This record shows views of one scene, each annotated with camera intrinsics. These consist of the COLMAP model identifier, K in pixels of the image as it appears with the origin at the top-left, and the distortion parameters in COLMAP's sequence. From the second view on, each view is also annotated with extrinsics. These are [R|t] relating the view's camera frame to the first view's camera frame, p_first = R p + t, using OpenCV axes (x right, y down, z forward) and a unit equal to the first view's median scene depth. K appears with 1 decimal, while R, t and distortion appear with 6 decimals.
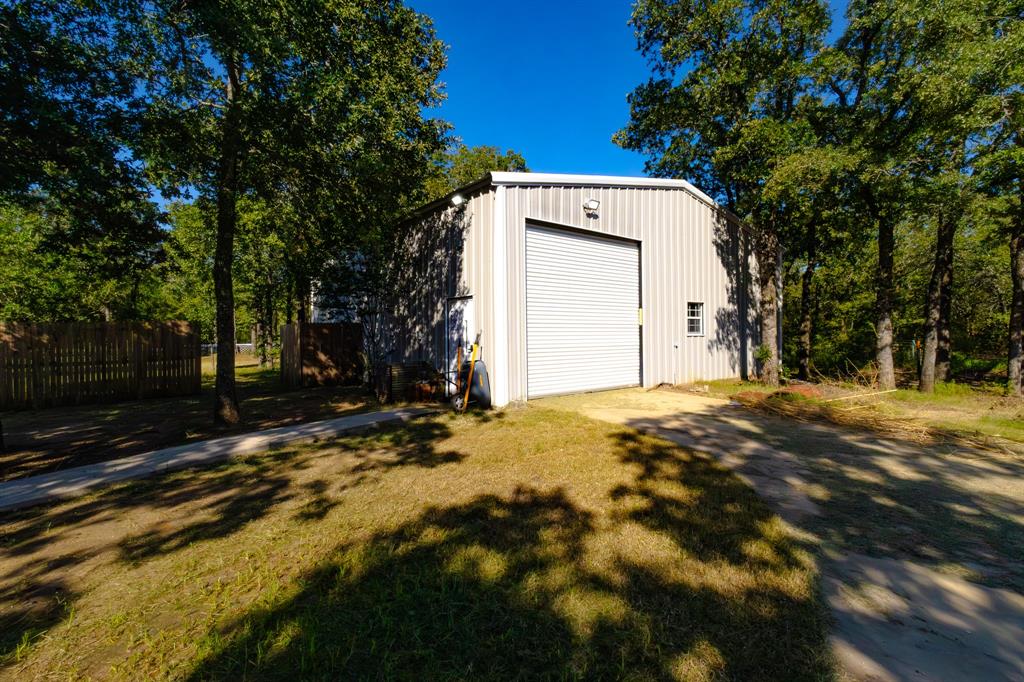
lens RADIAL K [[474.4, 0, 512.0], [0, 474.4, 341.0], [0, 0, 1]] dist [0.003959, 0.000163]
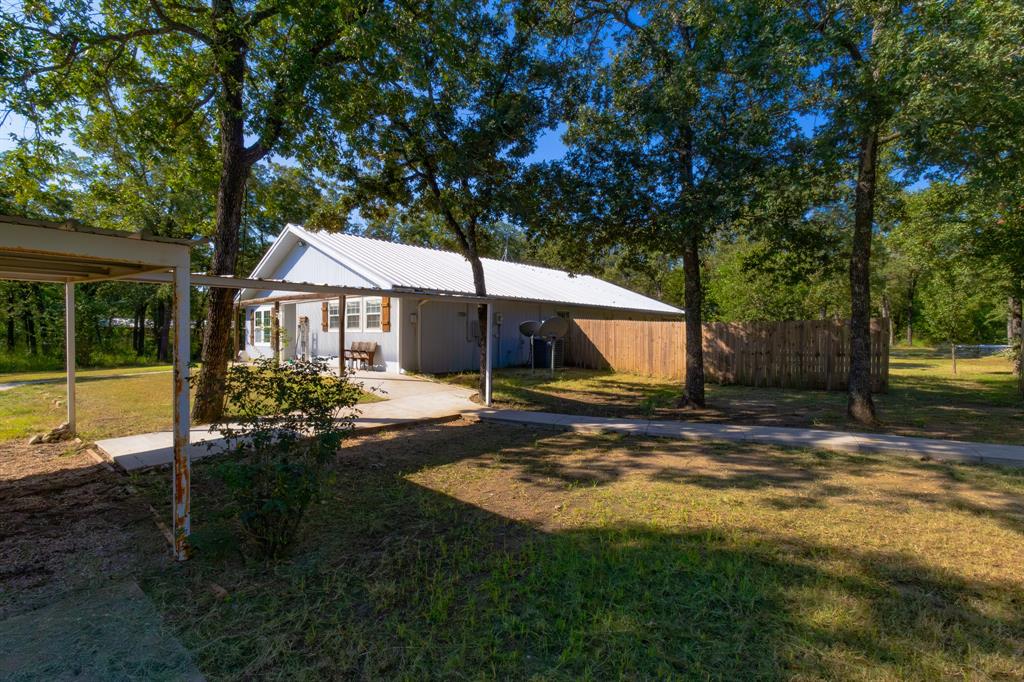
lens RADIAL K [[474.4, 0, 512.0], [0, 474.4, 341.0], [0, 0, 1]] dist [0.003959, 0.000163]
pose [[0.133492, 0.022965, -0.990784, 0.563587], [-0.020435, 0.999583, 0.020415, 0.001855], [0.990839, 0.017522, 0.133906, 0.297400]]
